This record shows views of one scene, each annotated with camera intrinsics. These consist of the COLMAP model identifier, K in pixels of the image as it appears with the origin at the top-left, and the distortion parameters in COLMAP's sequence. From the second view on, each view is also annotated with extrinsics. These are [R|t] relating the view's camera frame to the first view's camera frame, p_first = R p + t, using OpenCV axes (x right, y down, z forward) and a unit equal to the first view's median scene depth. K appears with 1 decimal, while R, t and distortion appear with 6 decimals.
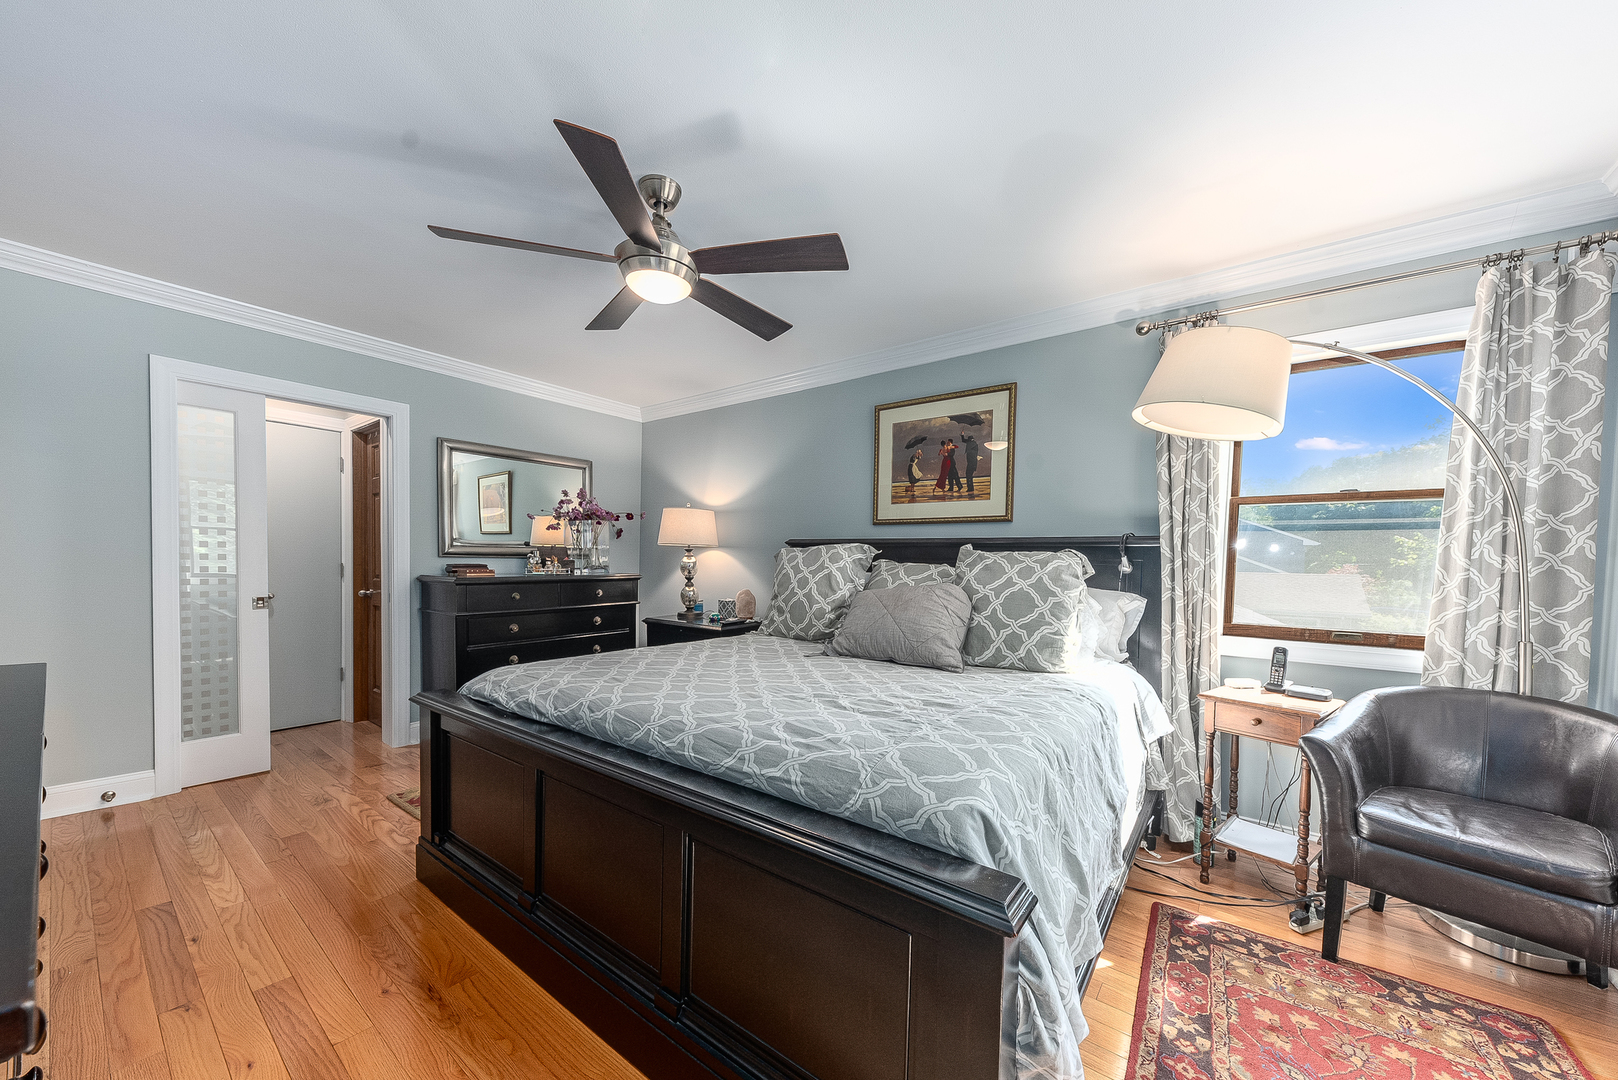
lens RADIAL K [[556.4, 0, 802.9], [0, 556.4, 575.1], [0, 0, 1]] dist [0.011194, -0.001108]
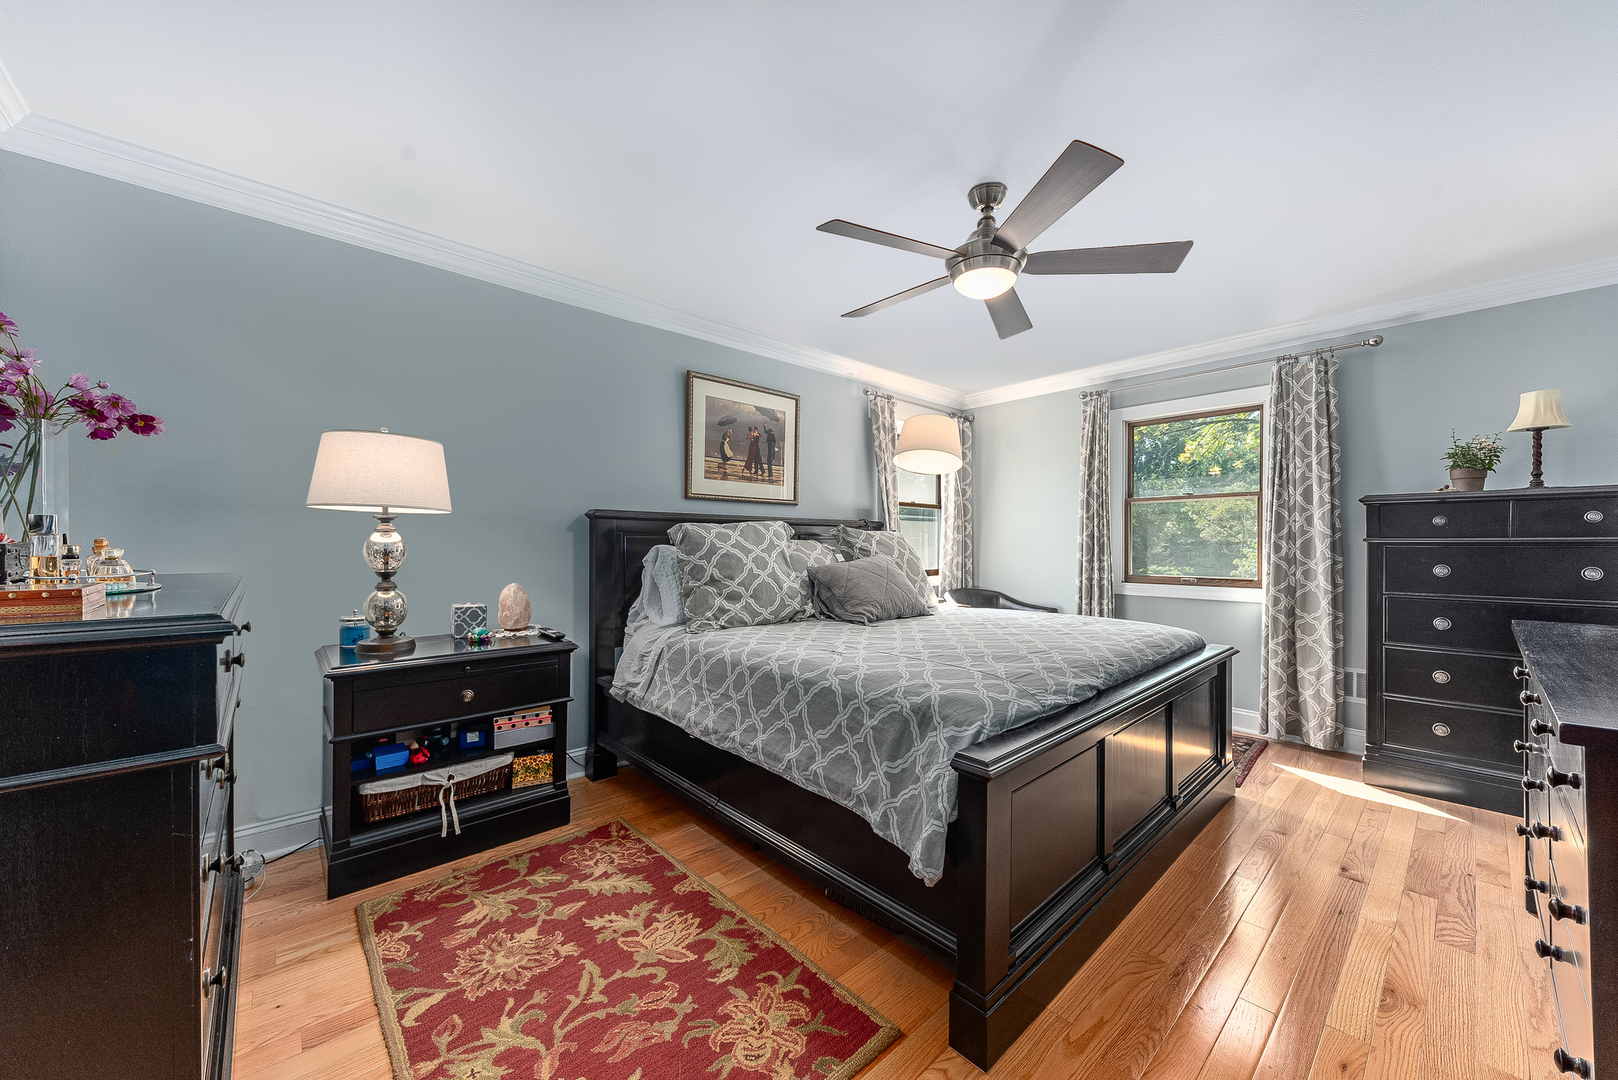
lens RADIAL K [[583.2, 0, 805.9], [0, 583.2, 541.3], [0, 0, 1]] dist [0.008621, -0.000665]
pose [[0.205221, -0.017092, 0.978566, -0.861603], [0.023244, 0.999651, 0.012586, -0.029588], [-0.978440, 0.020162, 0.205546, 0.673978]]
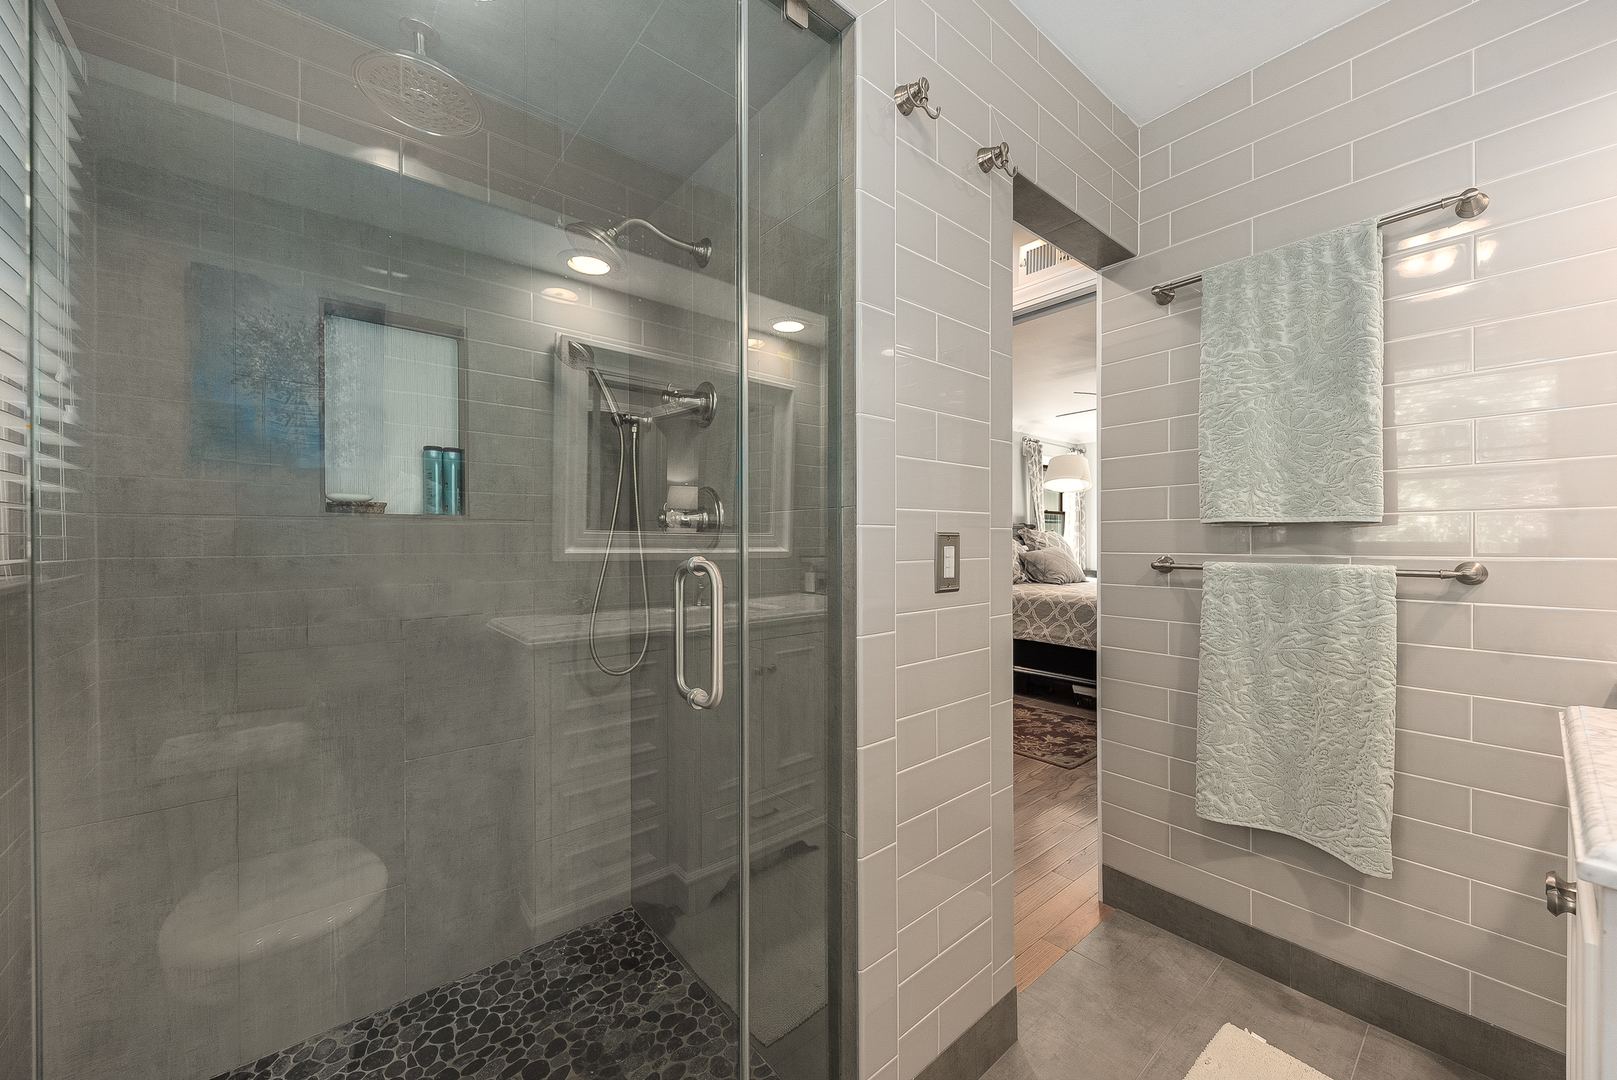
lens RADIAL K [[582.9, 0, 808.5], [0, 582.9, 538.3], [0, 0, 1]] dist [0.008621, -0.000665]
pose [[0.245146, -0.018314, 0.969313, -1.682209], [0.027696, 0.999546, 0.011881, -0.053176], [-0.969090, 0.023934, 0.245542, 1.049101]]
